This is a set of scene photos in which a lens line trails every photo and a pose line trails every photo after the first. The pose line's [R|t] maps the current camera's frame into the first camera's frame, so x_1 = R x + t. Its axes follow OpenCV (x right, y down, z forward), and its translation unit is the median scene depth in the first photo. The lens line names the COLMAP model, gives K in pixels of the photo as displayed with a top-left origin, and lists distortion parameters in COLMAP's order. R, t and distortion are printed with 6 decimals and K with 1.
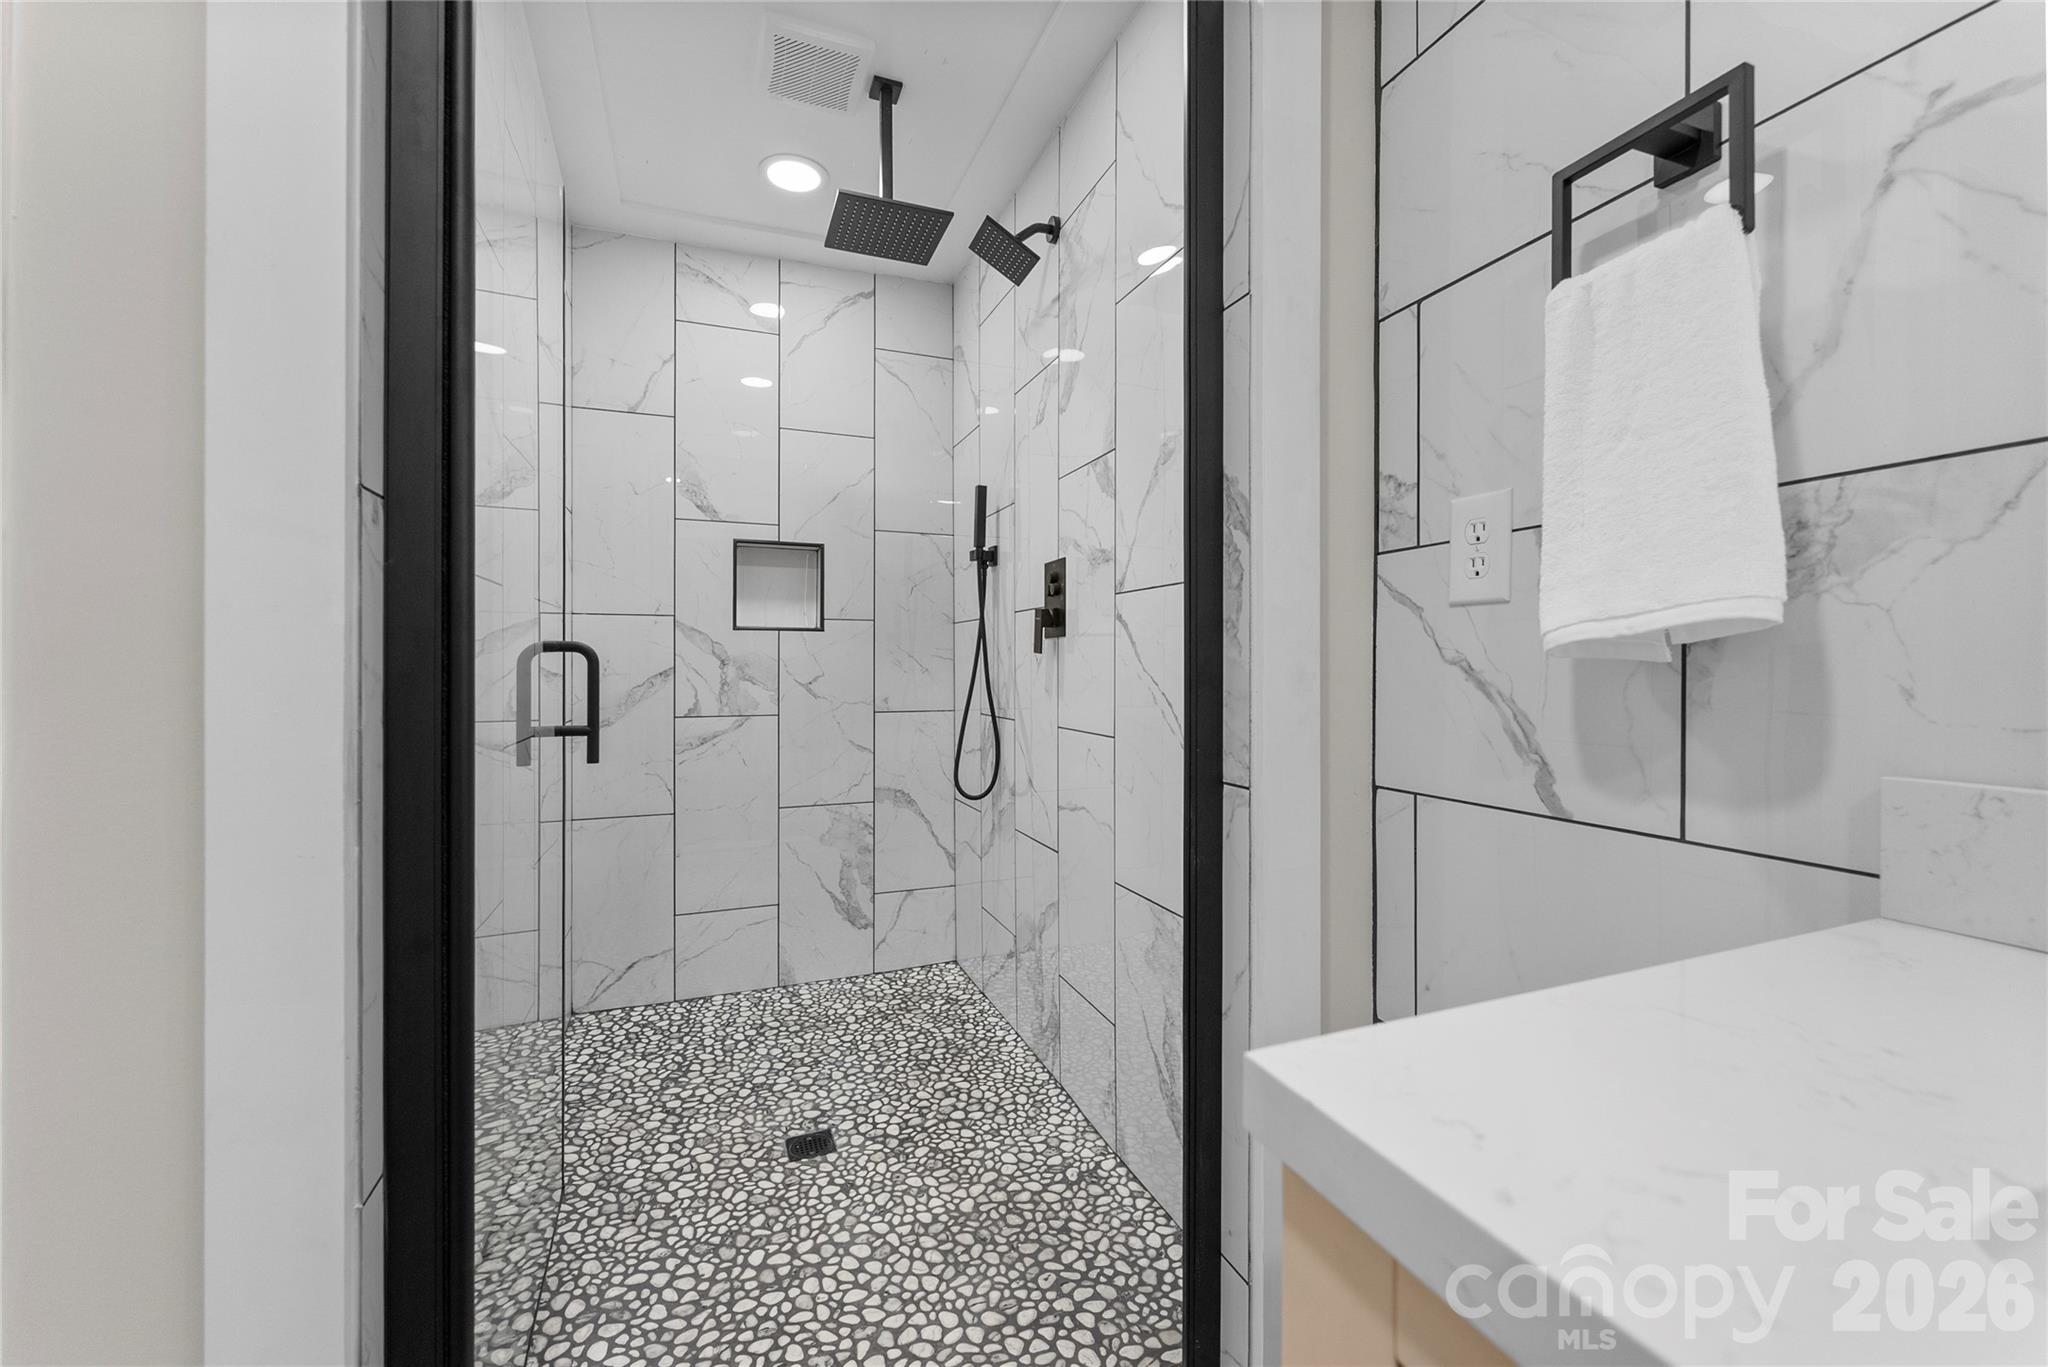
lens RADIAL K [[824.9, 0, 1027.6], [0, 824.9, 670.9], [0, 0, 1]] dist [-0.000335, -0.000828]
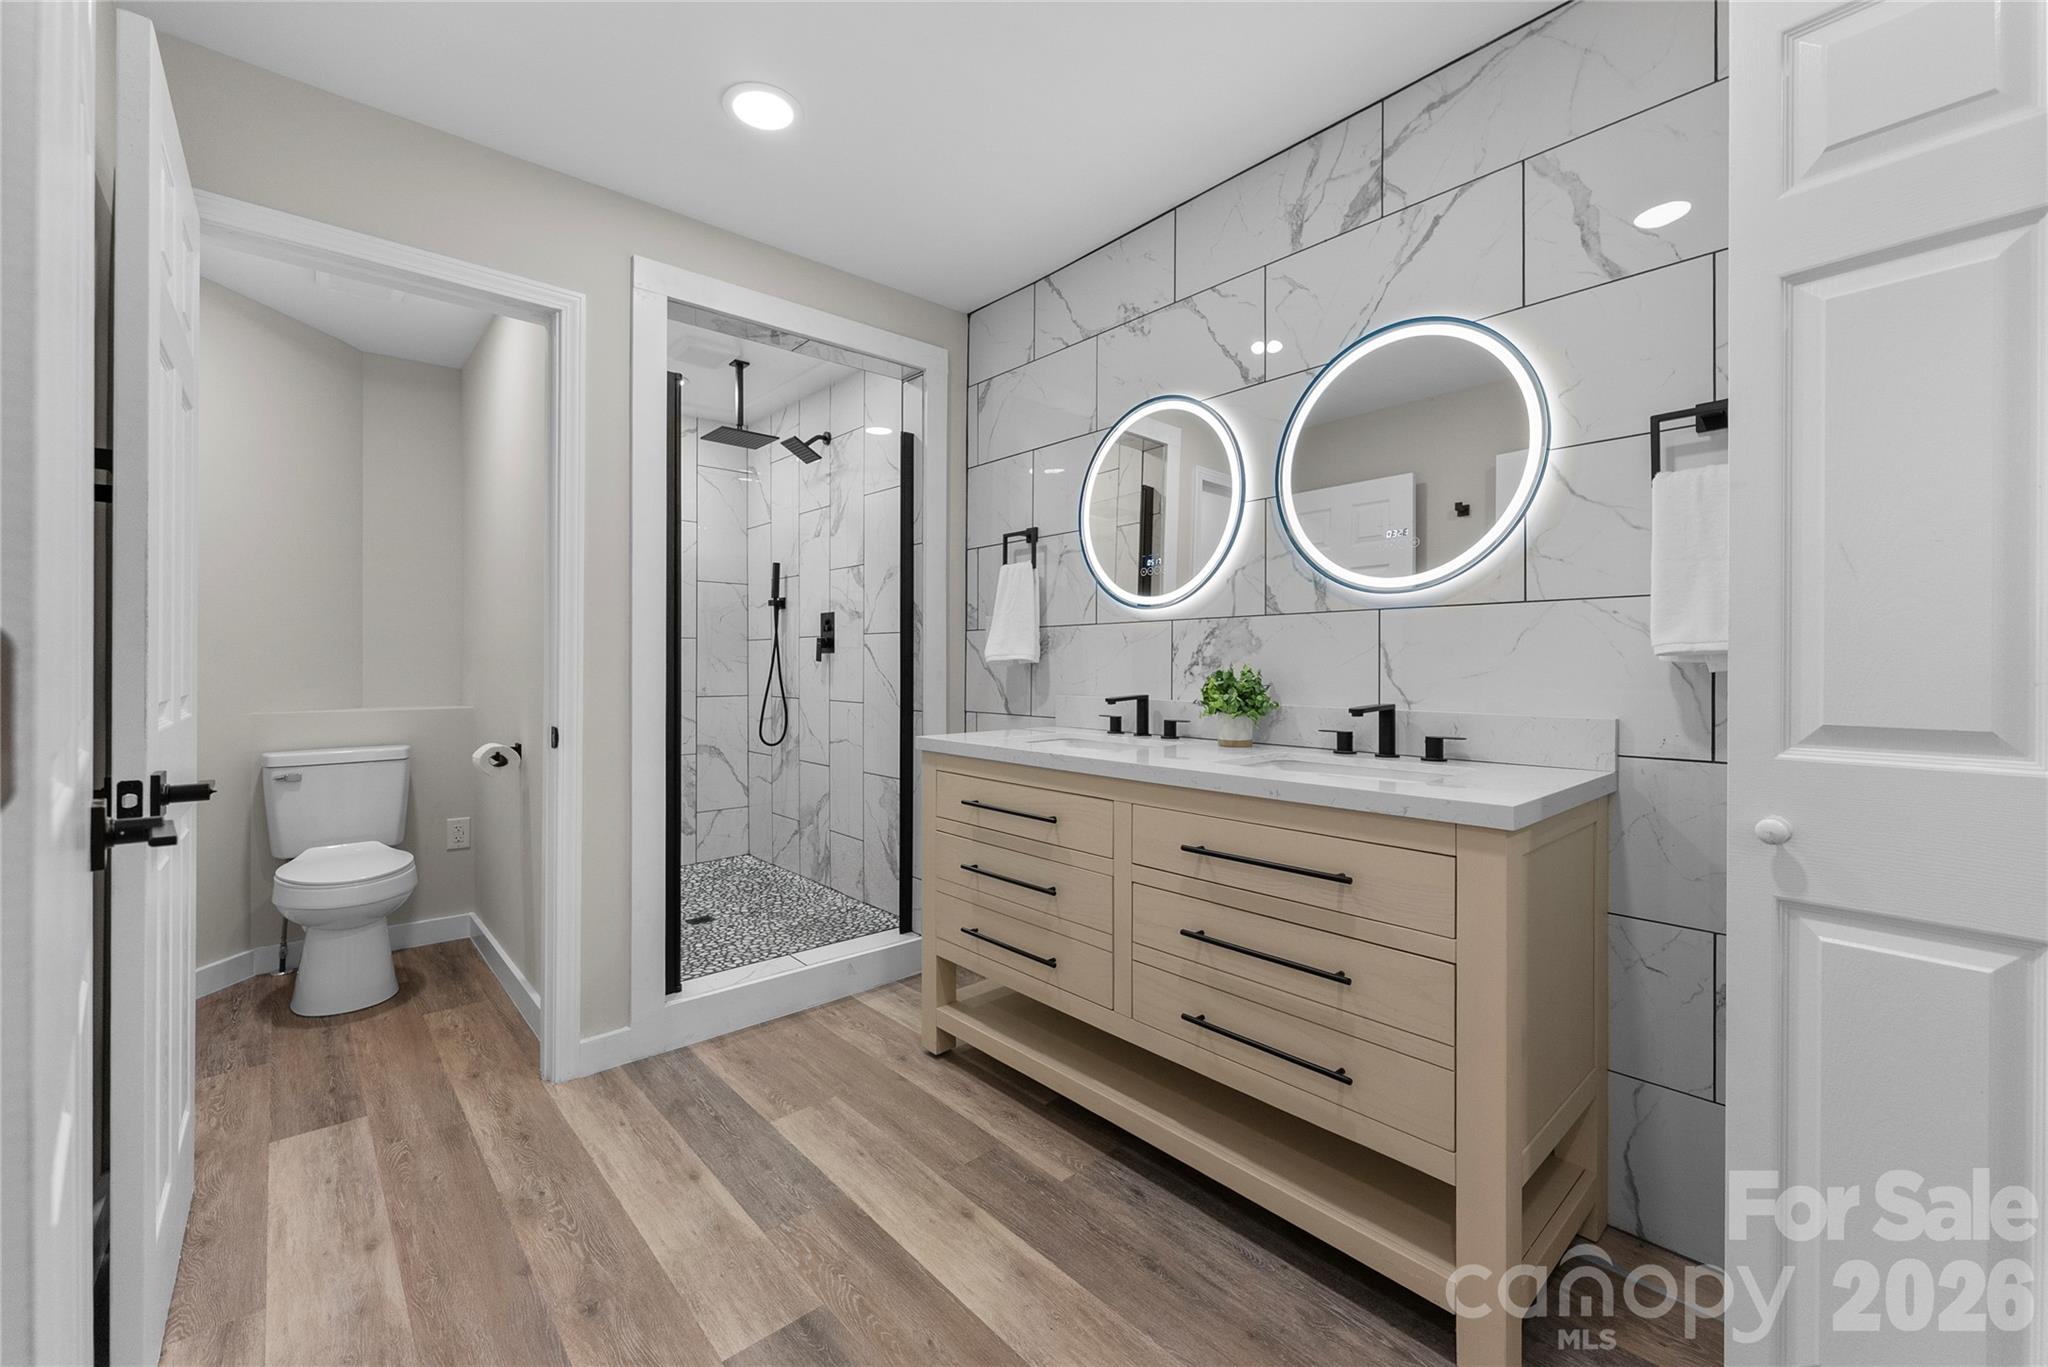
lens RADIAL K [[824.9, 0, 1027.9], [0, 824.9, 668.5], [0, 0, 1]] dist [-0.000335, -0.000828]
pose [[0.935429, 0.000504, 0.353514, -0.292607], [-0.000805, 0.999999, 0.000703, -0.009433], [-0.353514, -0.000942, 0.935429, -1.324883]]
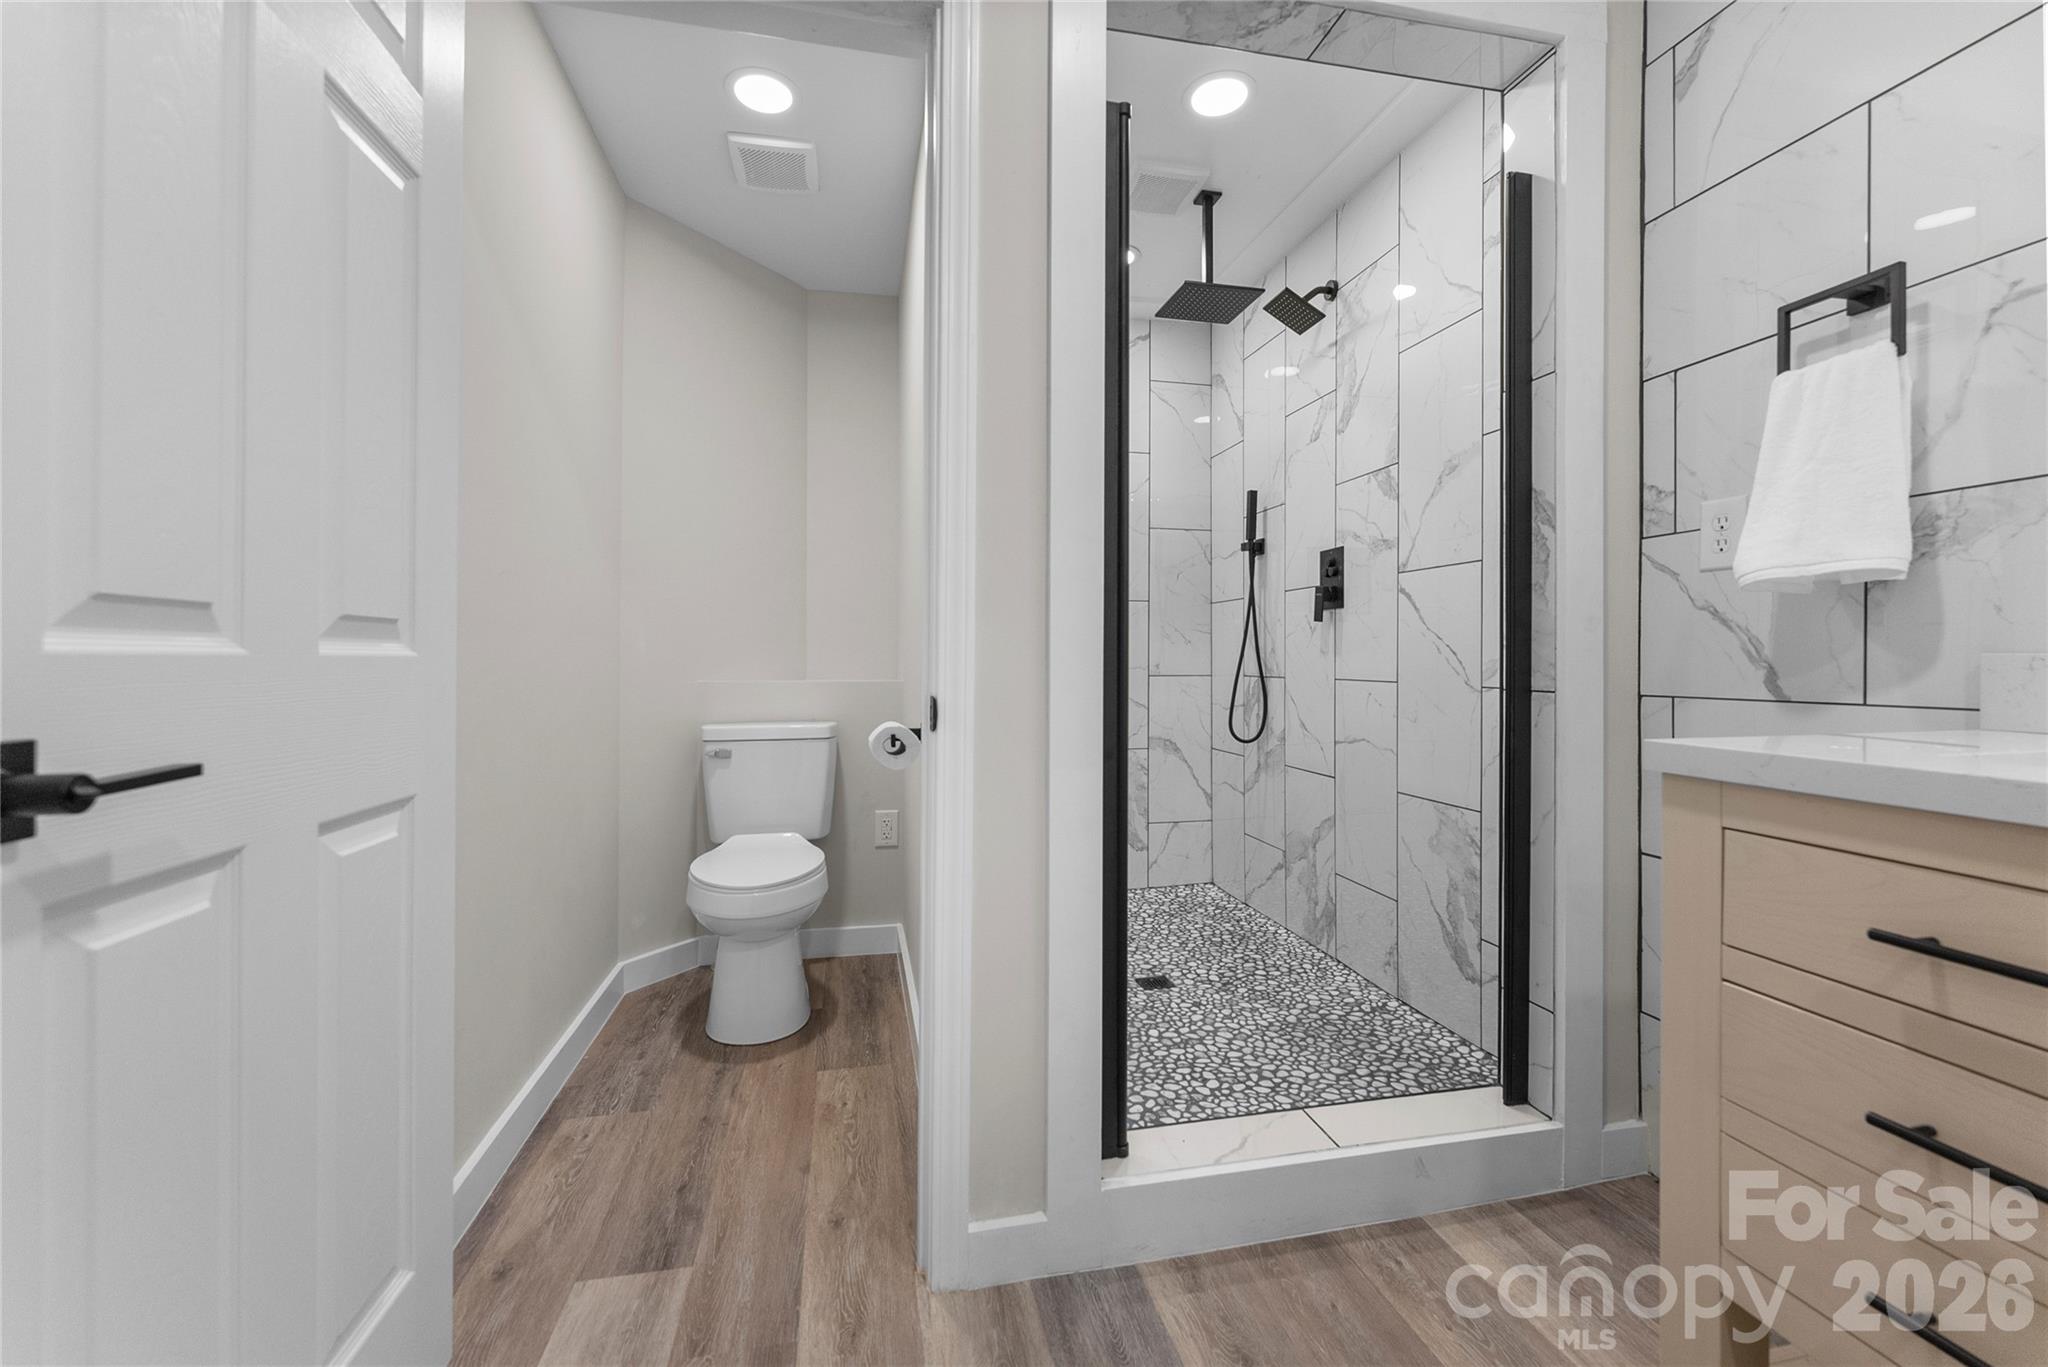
lens RADIAL K [[824.9, 0, 1035.0], [0, 824.9, 663.5], [0, 0, 1]] dist [-0.000335, -0.000828]
pose [[0.988076, 0.002076, -0.153955, -0.318061], [-0.002248, 0.999997, -0.000942, 0.064788], [0.153953, 0.001277, 0.988077, -0.472758]]
